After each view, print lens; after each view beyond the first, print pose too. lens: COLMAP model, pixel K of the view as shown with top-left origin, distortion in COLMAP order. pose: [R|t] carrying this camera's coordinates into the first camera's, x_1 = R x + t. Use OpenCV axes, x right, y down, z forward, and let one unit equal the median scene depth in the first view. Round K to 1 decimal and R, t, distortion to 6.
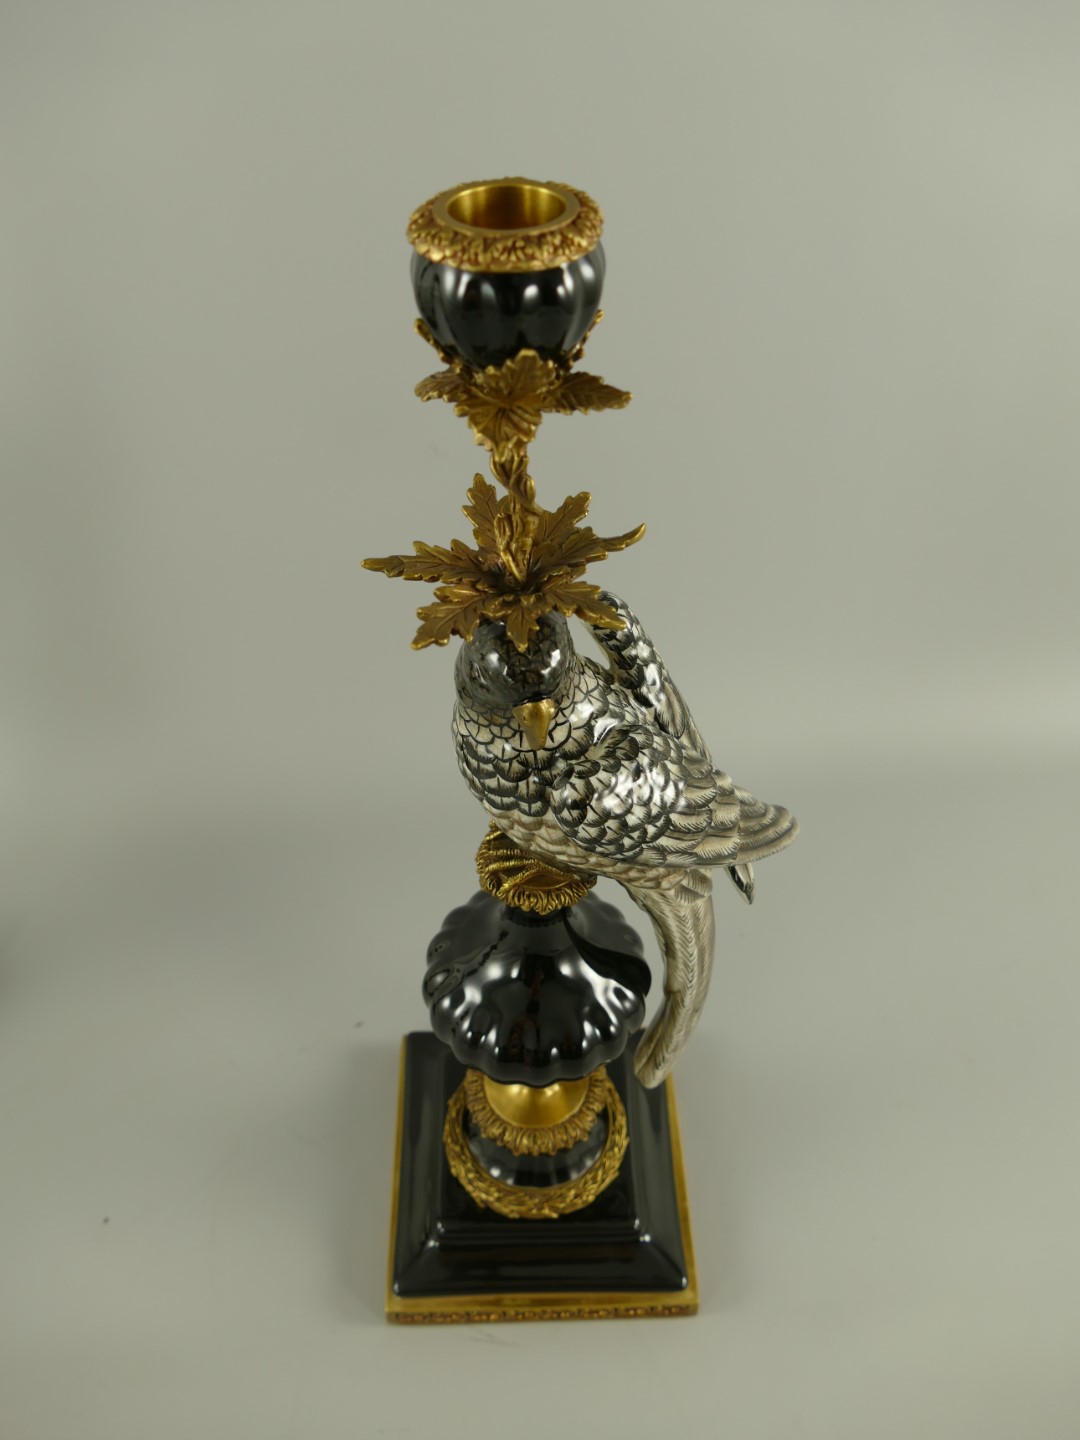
lens RADIAL K [[1138.0, 0, 540.0], [0, 1138.0, 720.0], [0, 0, 1]] dist [-0.020006, 0.003856]
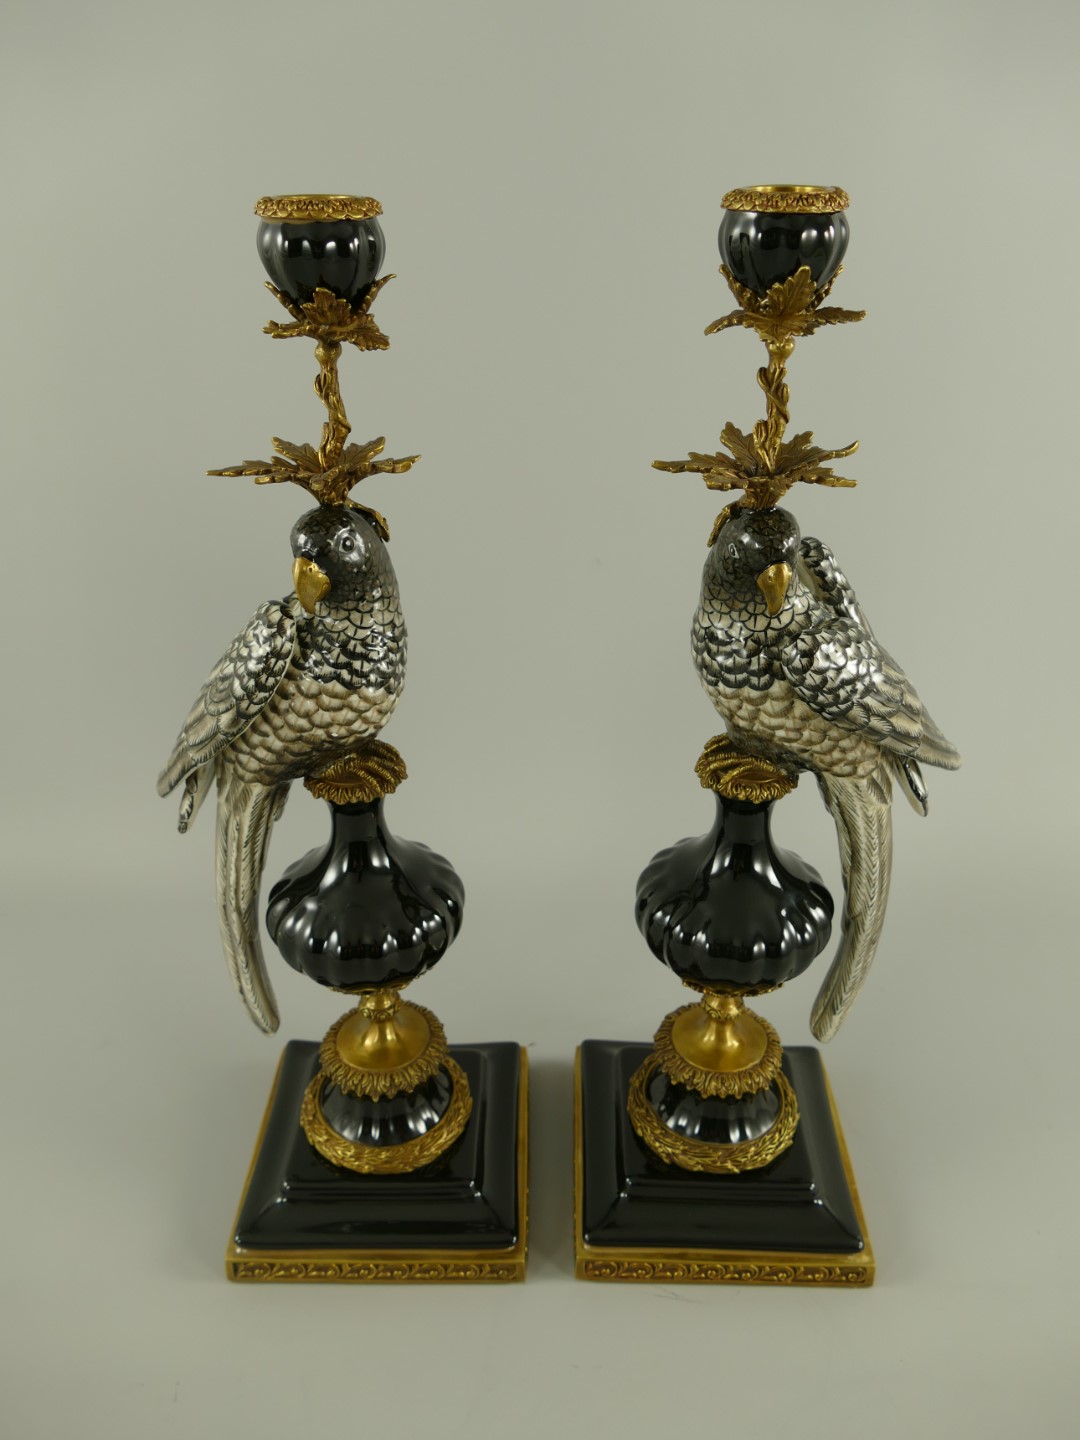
lens RADIAL K [[1138.0, 0, 540.0], [0, 1138.0, 720.0], [0, 0, 1]] dist [-0.020006, 0.003856]
pose [[0.998235, 0.021476, -0.055364, -0.176164], [-0.034782, 0.967108, -0.251979, 0.433339], [0.048131, 0.253460, 0.966148, -0.221477]]
